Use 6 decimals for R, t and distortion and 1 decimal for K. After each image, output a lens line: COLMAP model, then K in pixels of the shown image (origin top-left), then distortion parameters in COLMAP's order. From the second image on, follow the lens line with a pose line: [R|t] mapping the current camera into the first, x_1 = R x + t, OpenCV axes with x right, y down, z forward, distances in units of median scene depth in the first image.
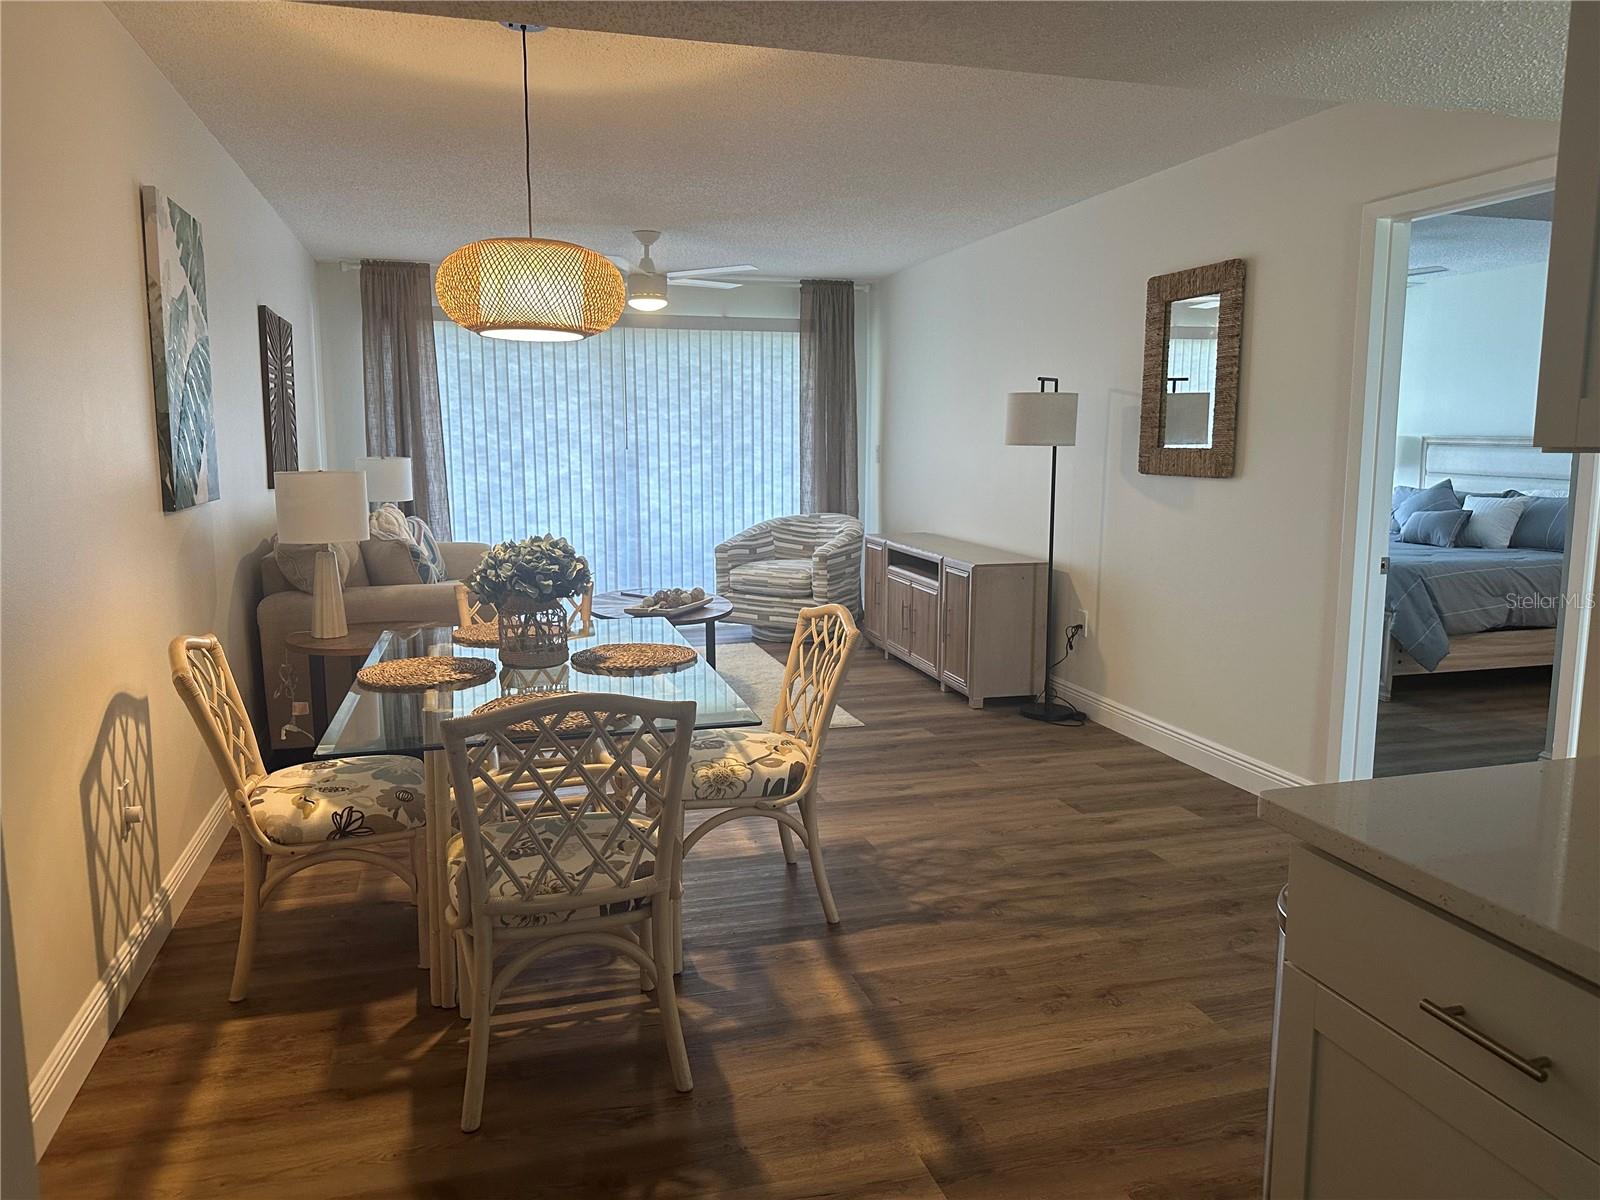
lens RADIAL K [[1129.8, 0, 800.0], [0, 1129.8, 600.0], [0, 0, 1]] dist [0.092935, -0.004449]
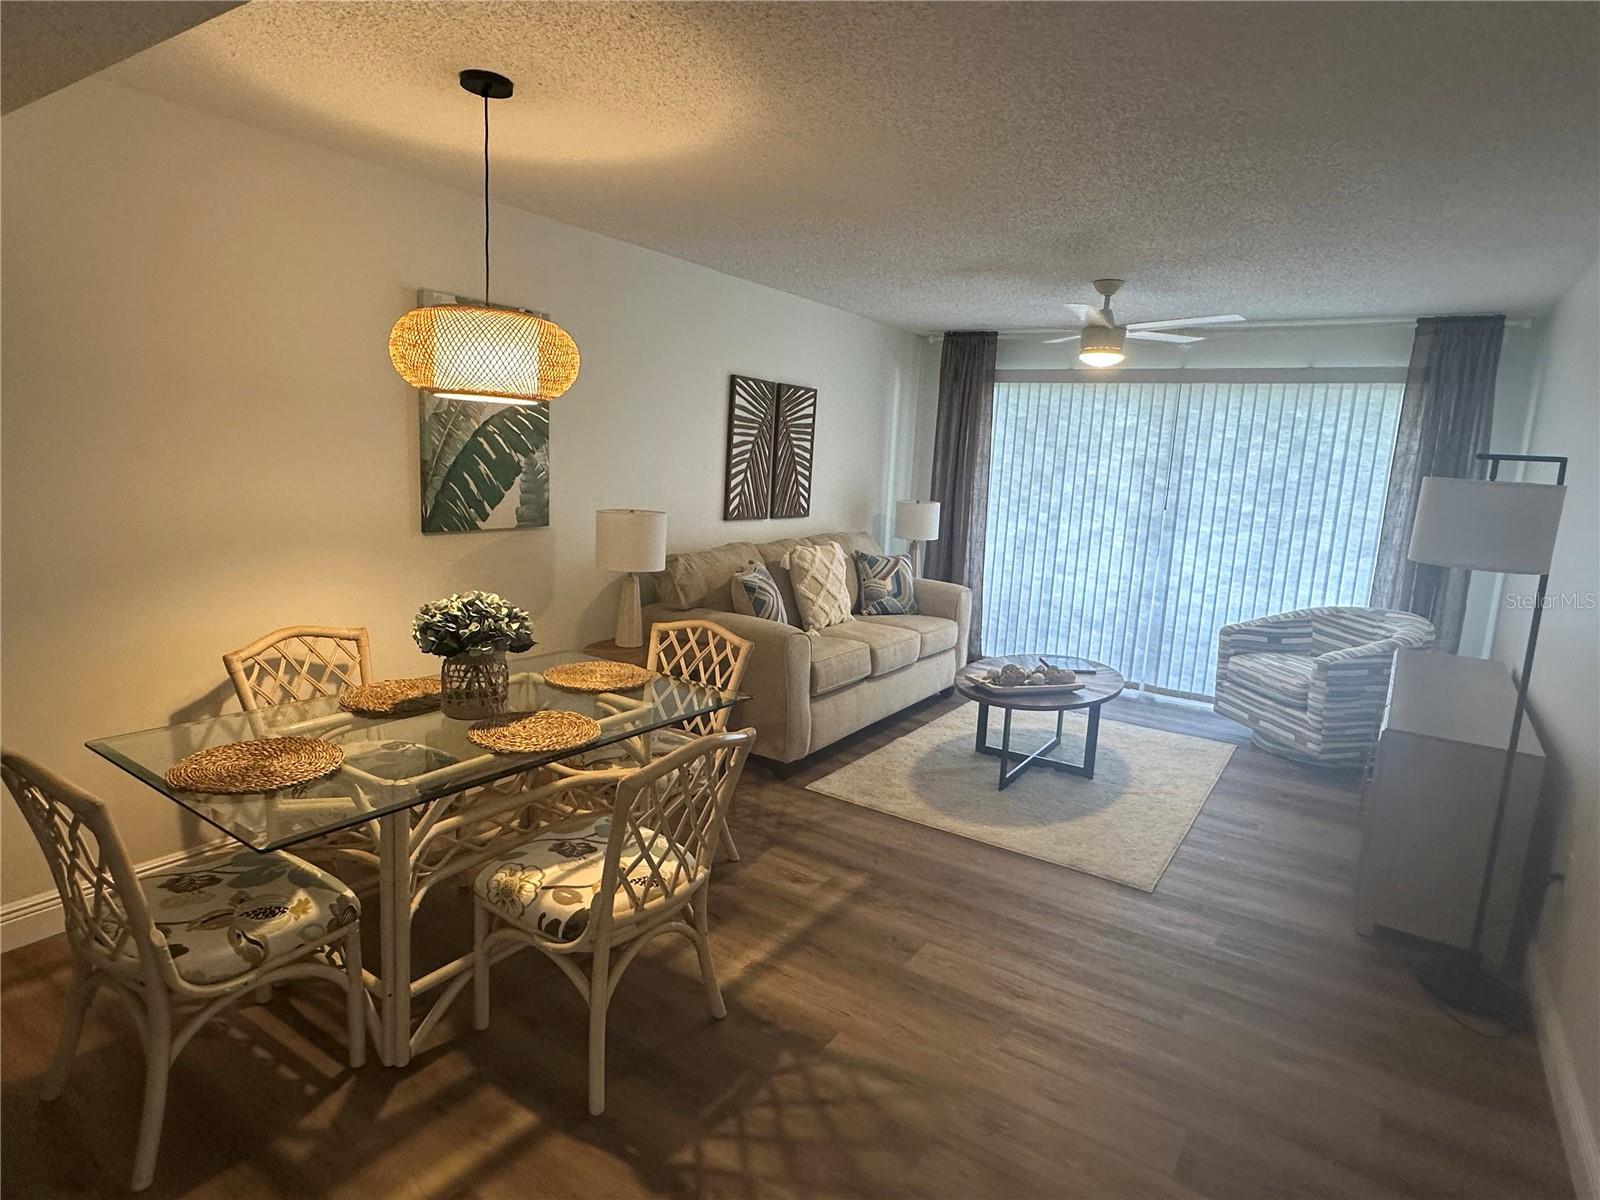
lens RADIAL K [[901.1, 0, 800.0], [0, 901.1, 600.0], [0, 0, 1]] dist [-0.005431, -0.001177]
pose [[0.635365, 0.159115, -0.755641, 0.240200], [-0.160124, 0.984420, 0.072652, -0.065529], [0.755428, 0.074835, 0.650944, 0.287680]]
